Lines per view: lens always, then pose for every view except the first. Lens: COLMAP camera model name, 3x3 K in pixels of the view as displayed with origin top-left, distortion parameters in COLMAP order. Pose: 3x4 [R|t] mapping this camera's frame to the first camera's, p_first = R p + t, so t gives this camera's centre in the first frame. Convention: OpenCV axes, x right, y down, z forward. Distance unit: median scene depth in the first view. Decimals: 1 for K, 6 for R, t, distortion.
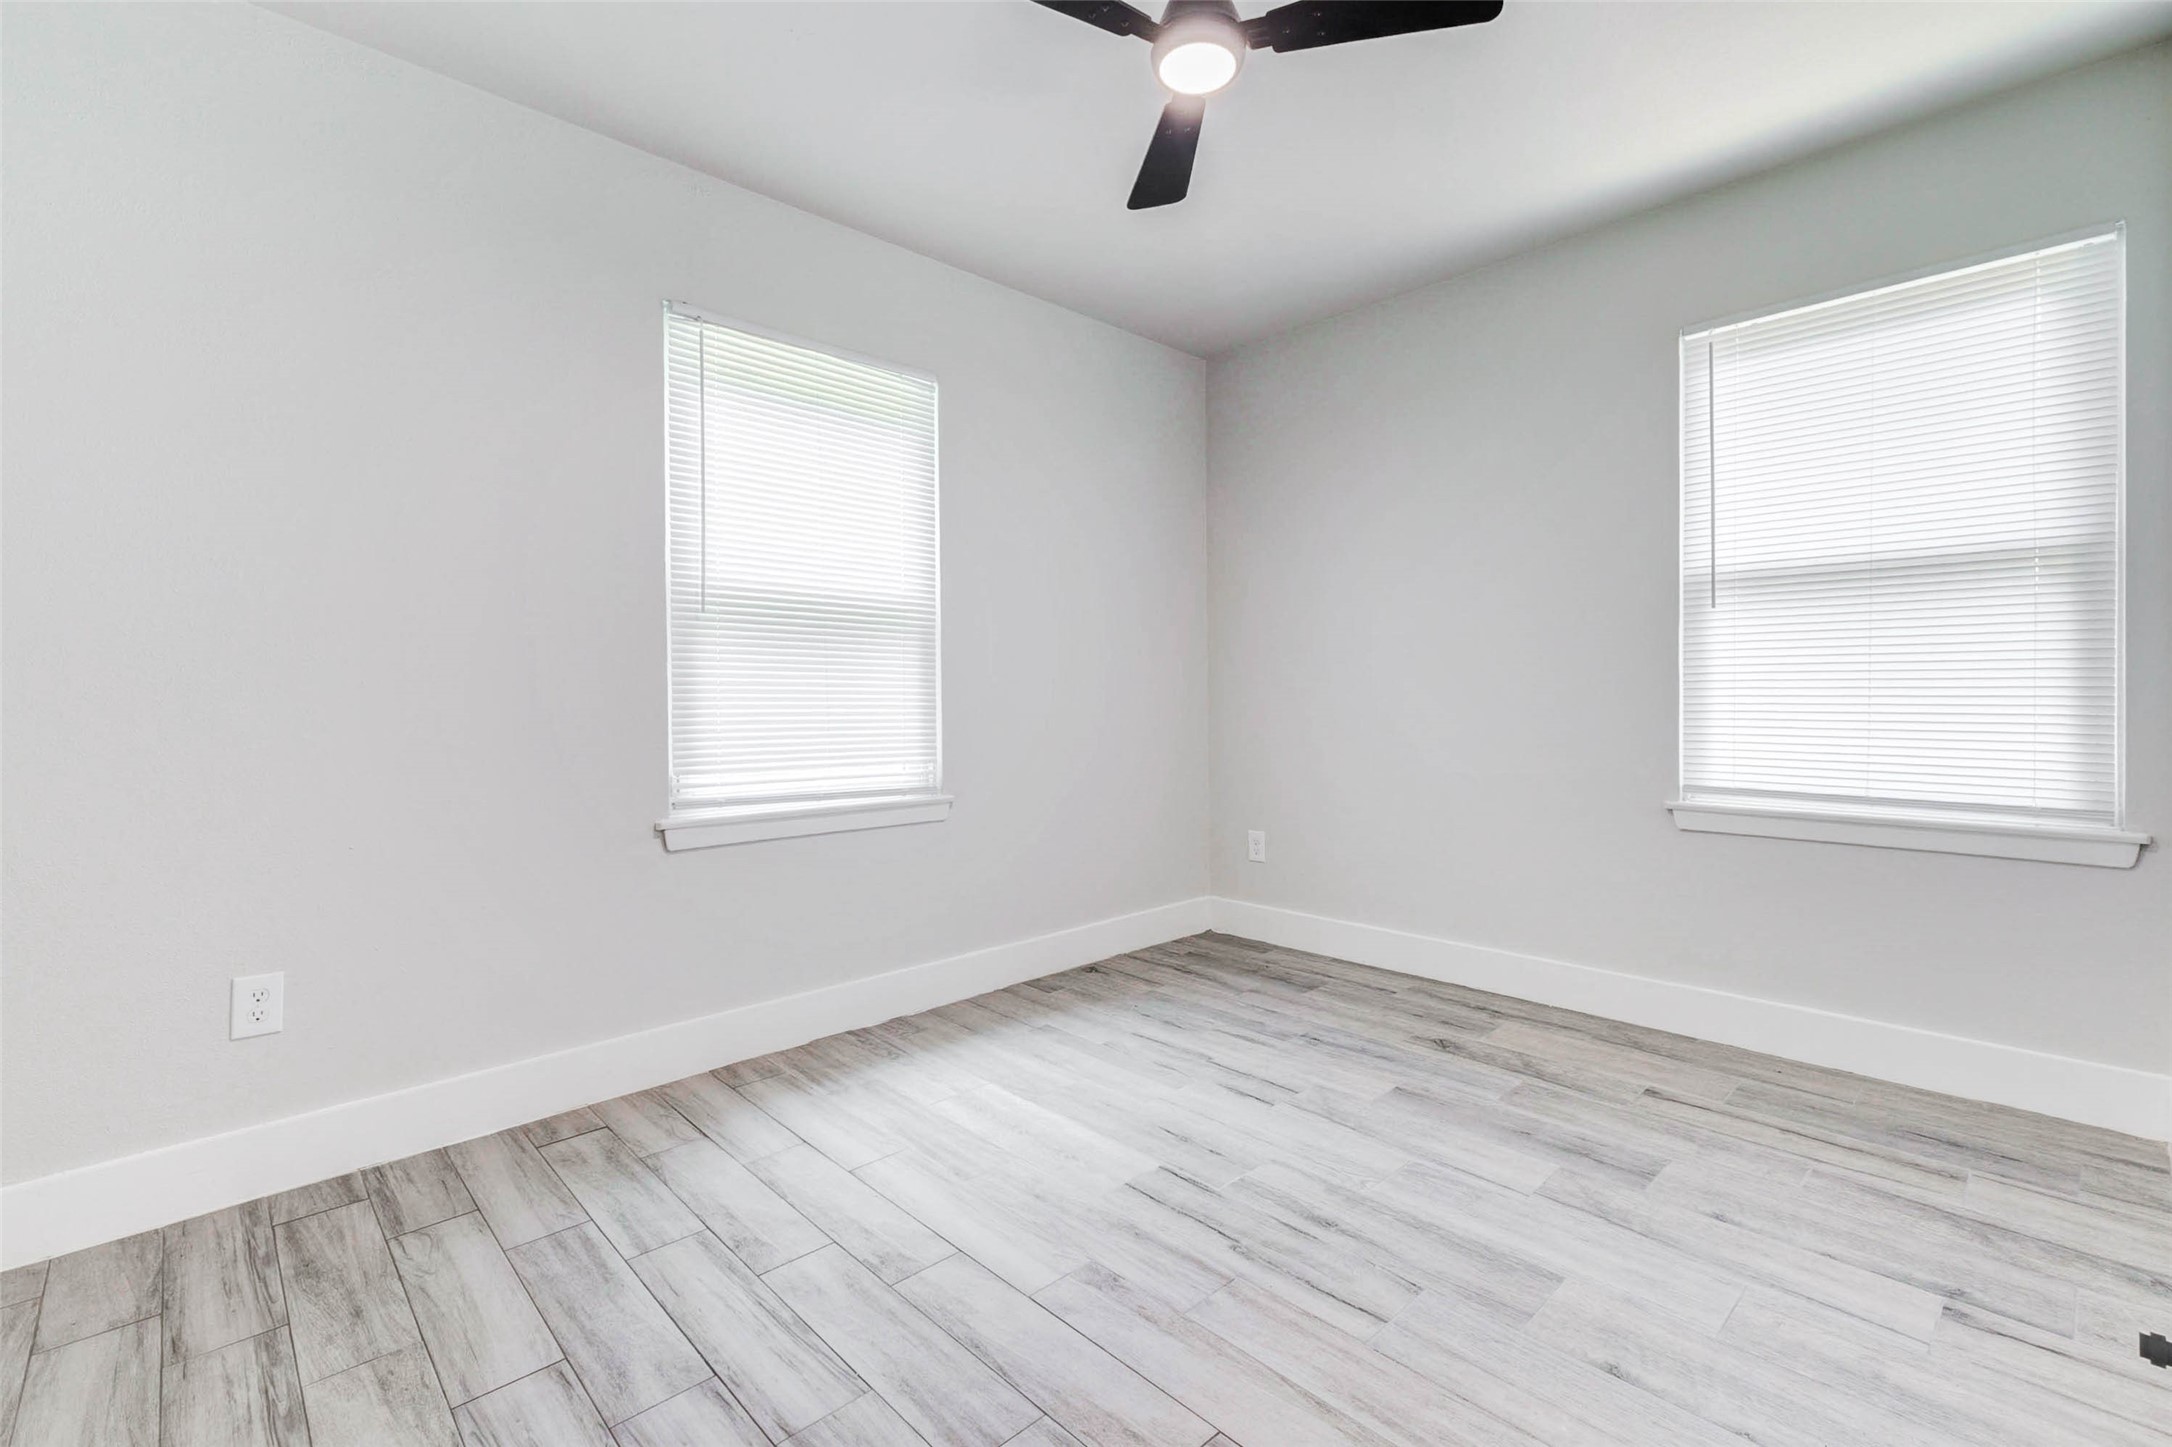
lens RADIAL K [[946.2, 0, 1089.5], [0, 946.2, 717.3], [0, 0, 1]] dist [0.006045, -0.000926]
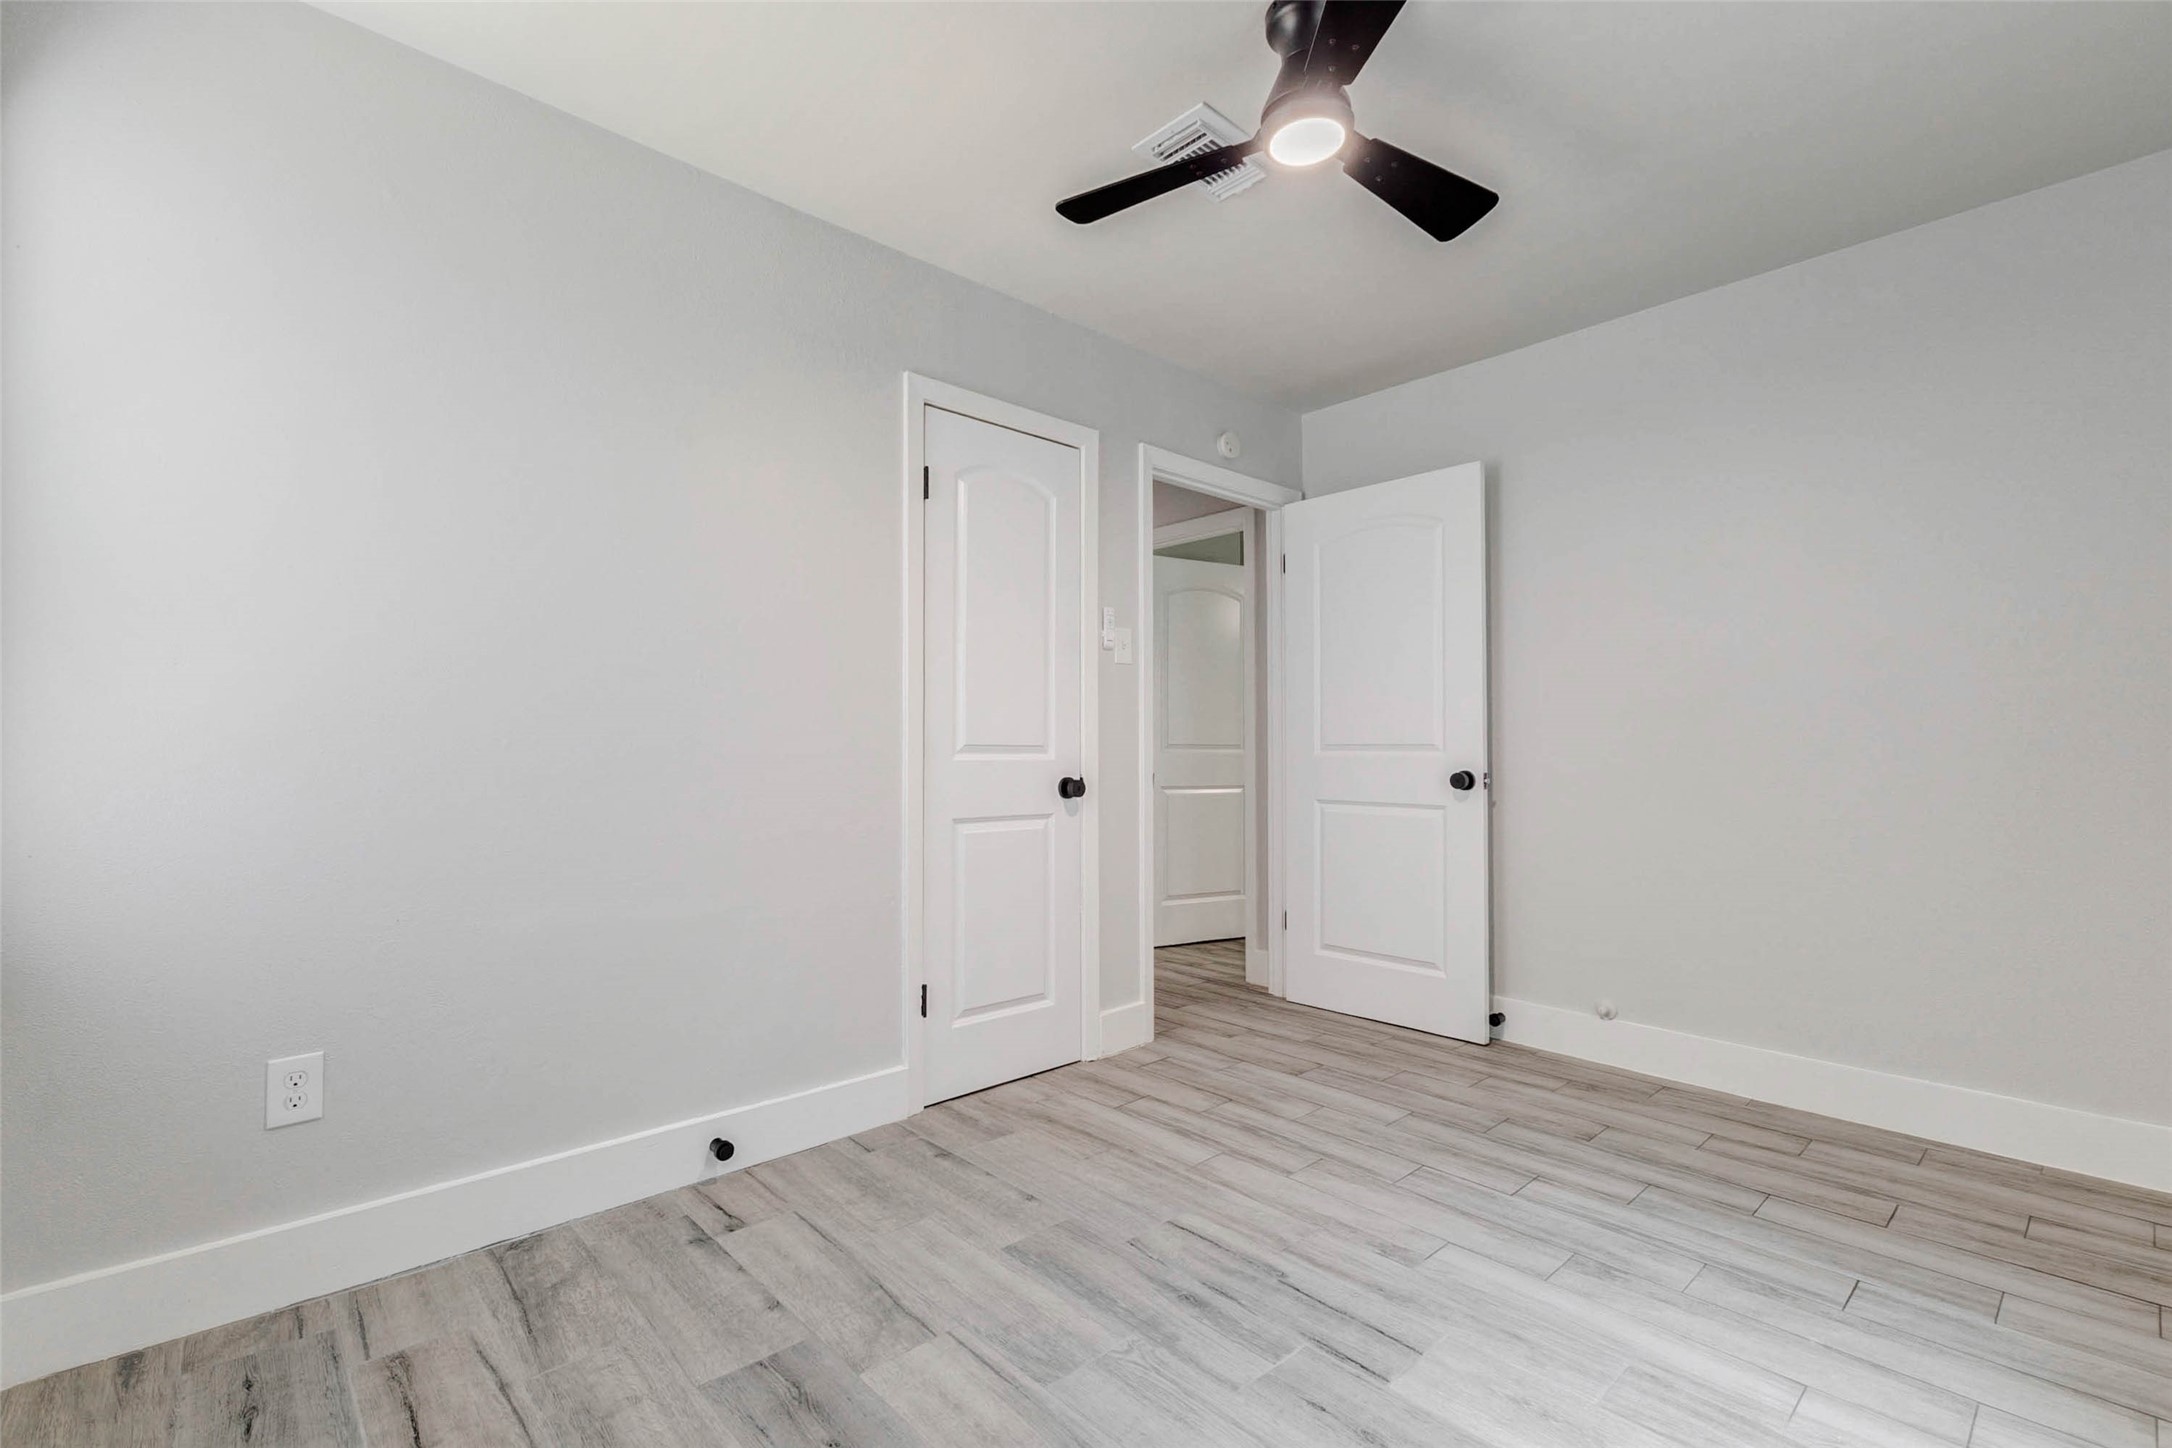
lens RADIAL K [[946.2, 0, 1083.1], [0, 946.2, 728.4], [0, 0, 1]] dist [0.006045, -0.000926]
pose [[-0.999535, 0.010930, 0.028473, 0.335841], [0.010829, 0.999935, -0.003702, -0.050533], [-0.028512, -0.003392, -0.999588, 2.046599]]
